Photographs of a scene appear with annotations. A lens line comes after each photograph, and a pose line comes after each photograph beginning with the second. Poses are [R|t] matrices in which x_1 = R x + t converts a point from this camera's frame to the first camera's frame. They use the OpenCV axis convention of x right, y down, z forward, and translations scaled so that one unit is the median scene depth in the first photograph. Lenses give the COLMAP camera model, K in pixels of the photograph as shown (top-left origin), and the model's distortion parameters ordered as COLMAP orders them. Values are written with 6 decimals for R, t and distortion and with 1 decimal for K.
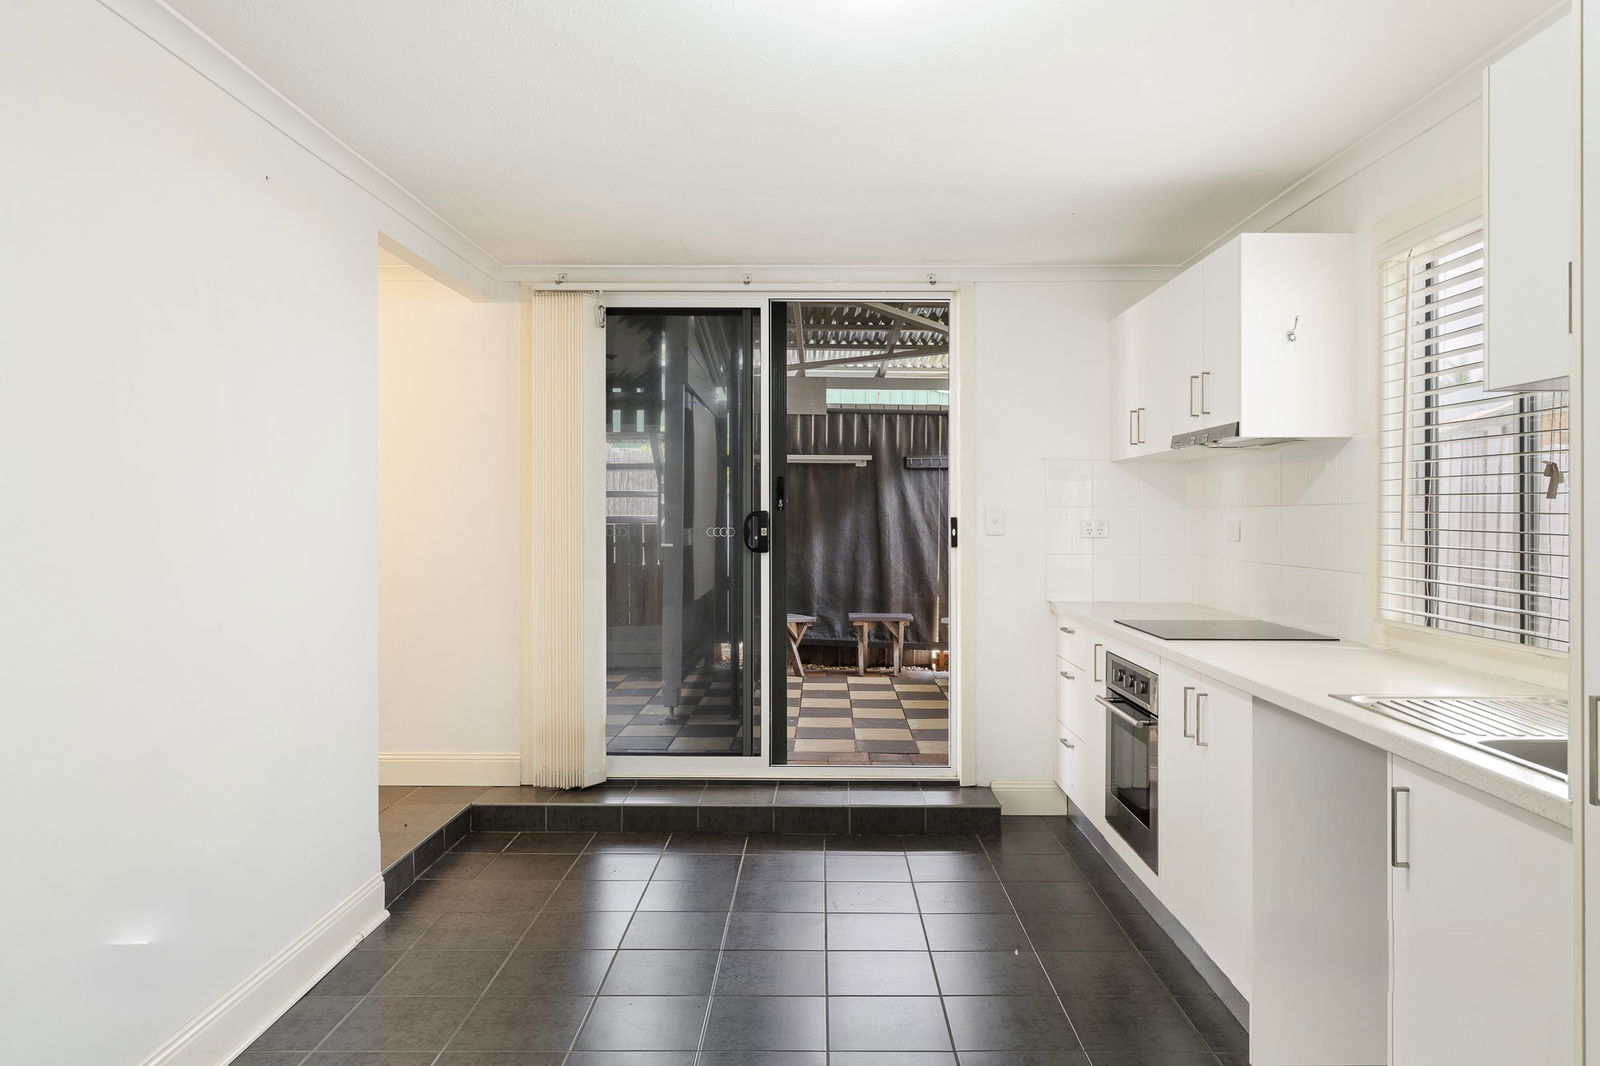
lens RADIAL K [[1118.2, 0, 801.6], [0, 1118.2, 515.4], [0, 0, 1]] dist [0.037880, 0.000265]
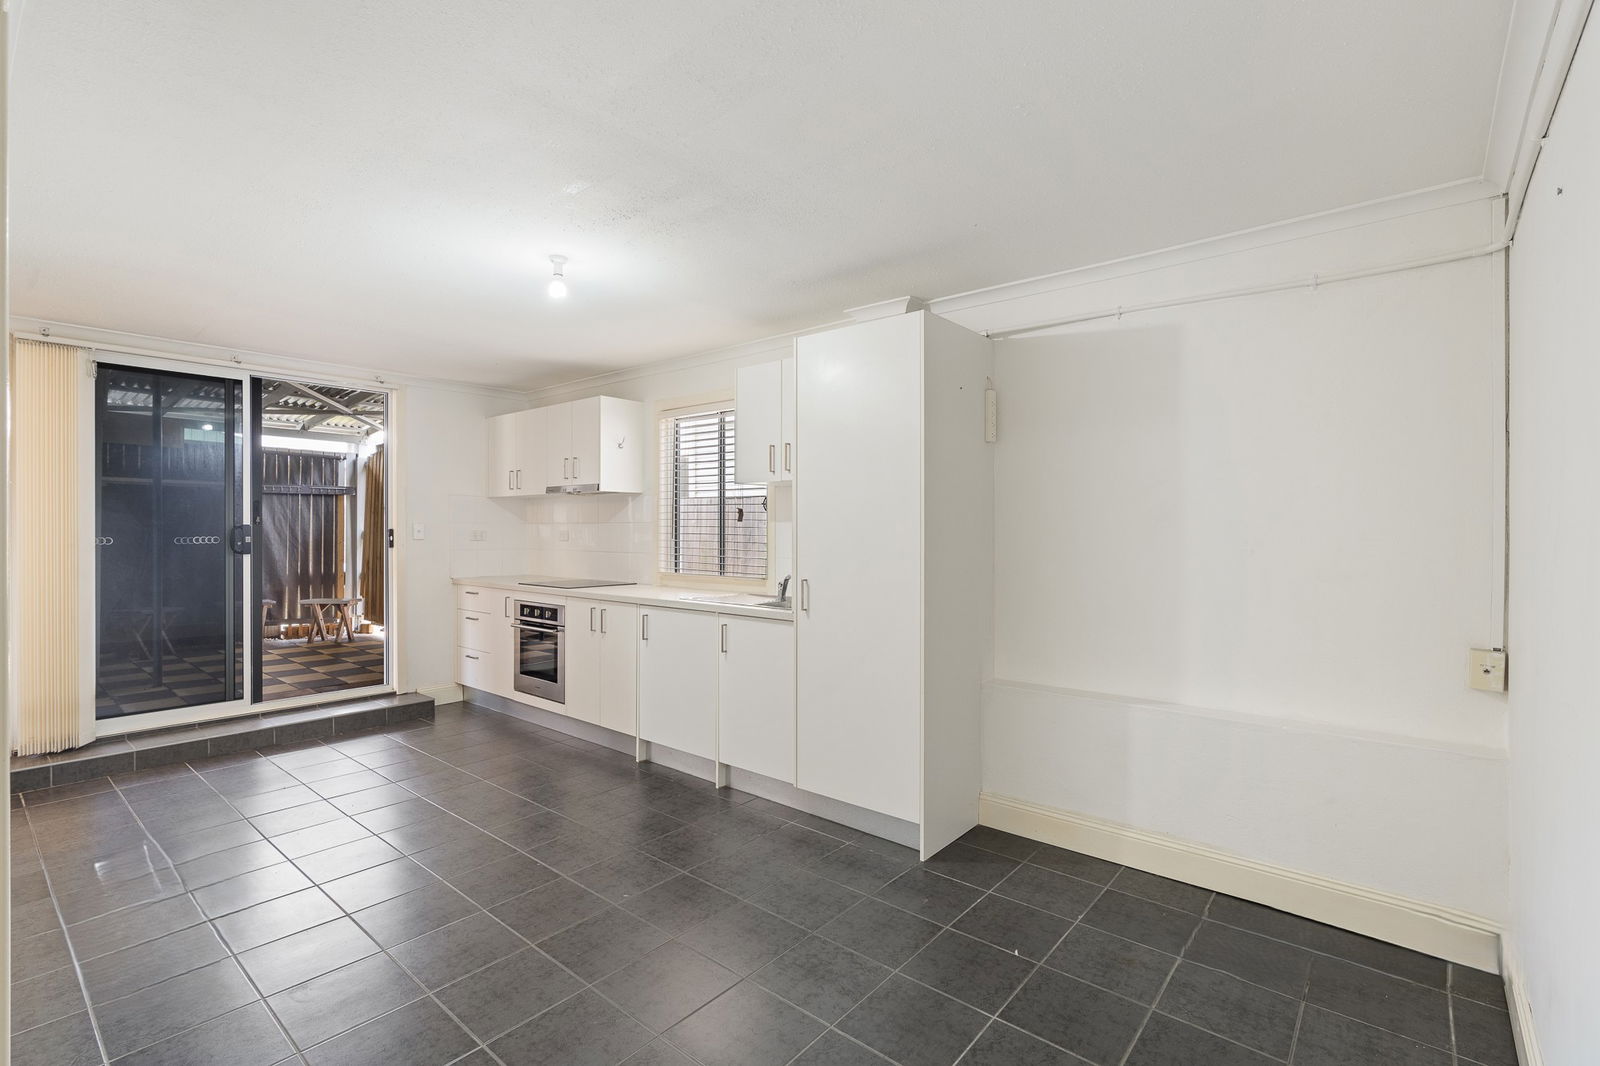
lens RADIAL K [[730.2, 0, 799.5], [0, 730.2, 533.5], [0, 0, 1]] dist [-0.016967, 0.000024]
pose [[0.639294, -0.006937, 0.768931, -0.289916], [0.000747, 0.999964, 0.008401, 0.000023], [-0.768962, -0.004796, 0.639276, -0.117962]]
